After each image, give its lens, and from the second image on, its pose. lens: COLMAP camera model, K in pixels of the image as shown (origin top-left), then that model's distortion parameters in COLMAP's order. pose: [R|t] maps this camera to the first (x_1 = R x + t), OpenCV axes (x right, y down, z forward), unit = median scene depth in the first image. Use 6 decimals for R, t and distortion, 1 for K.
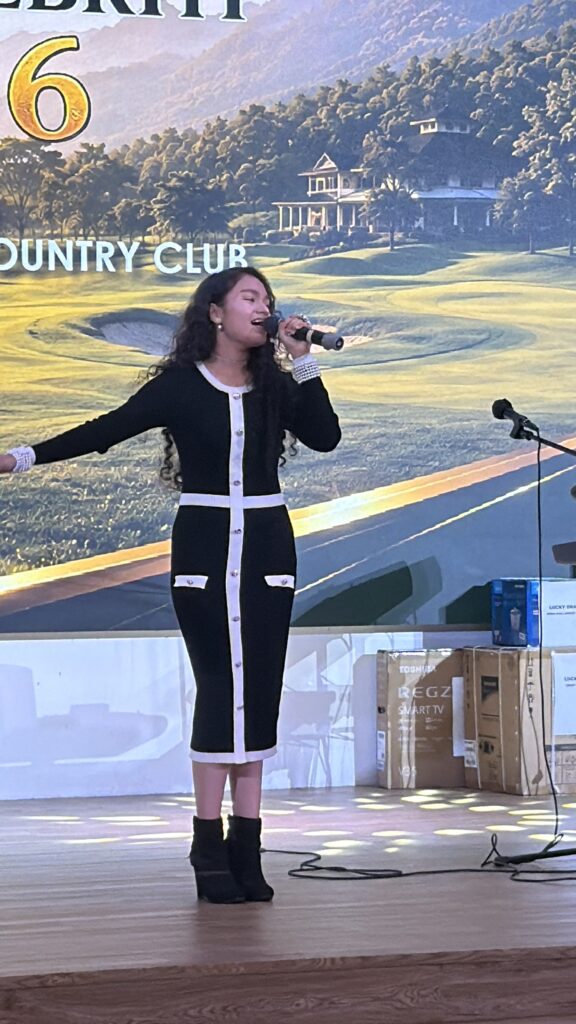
lens RADIAL K [[3746.7, 0, 298.6], [0, 3746.7, 456.0], [0, 0, 1]] dist [0.260169, 0.000000]
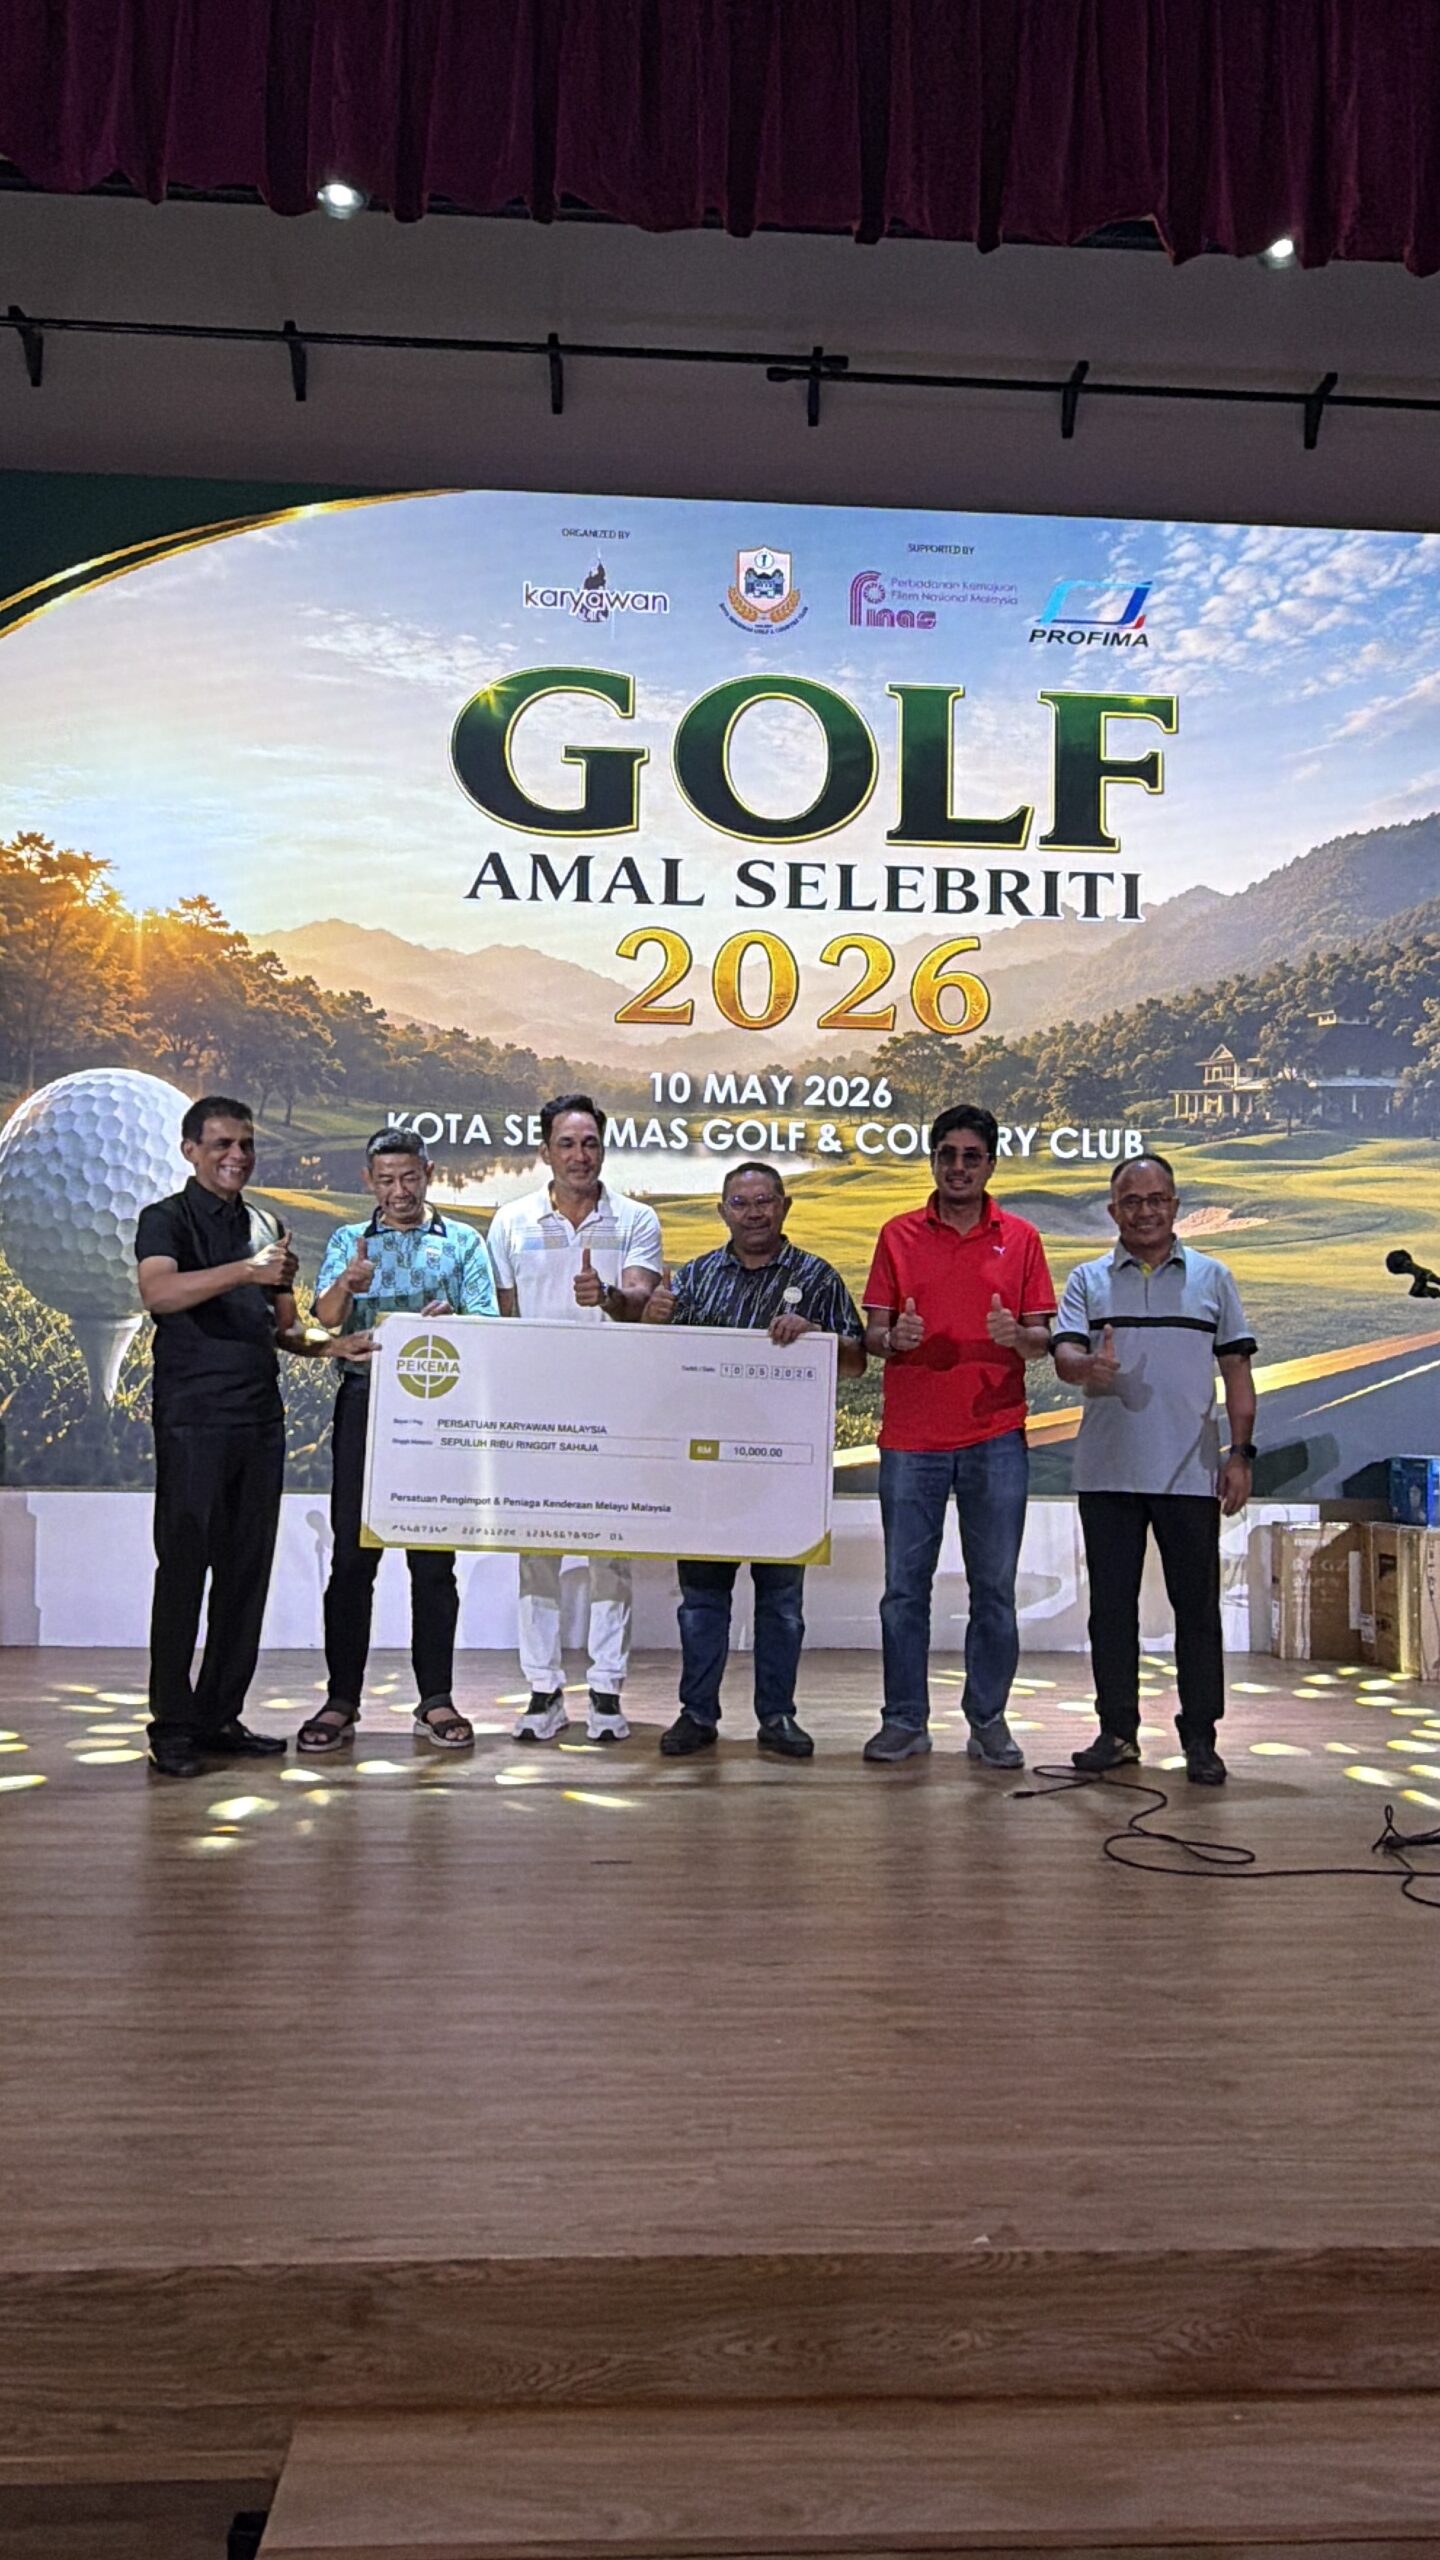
lens RADIAL K [[1851.2, 0, 703.5], [0, 1851.2, 1297.9], [0, 0, 1]] dist [-0.014613, 0.032803]
pose [[0.952129, 0.004744, -0.305659, 0.027331], [-0.014692, 0.999434, -0.030254, 0.007859], [0.305343, 0.033297, 0.951660, 0.465998]]
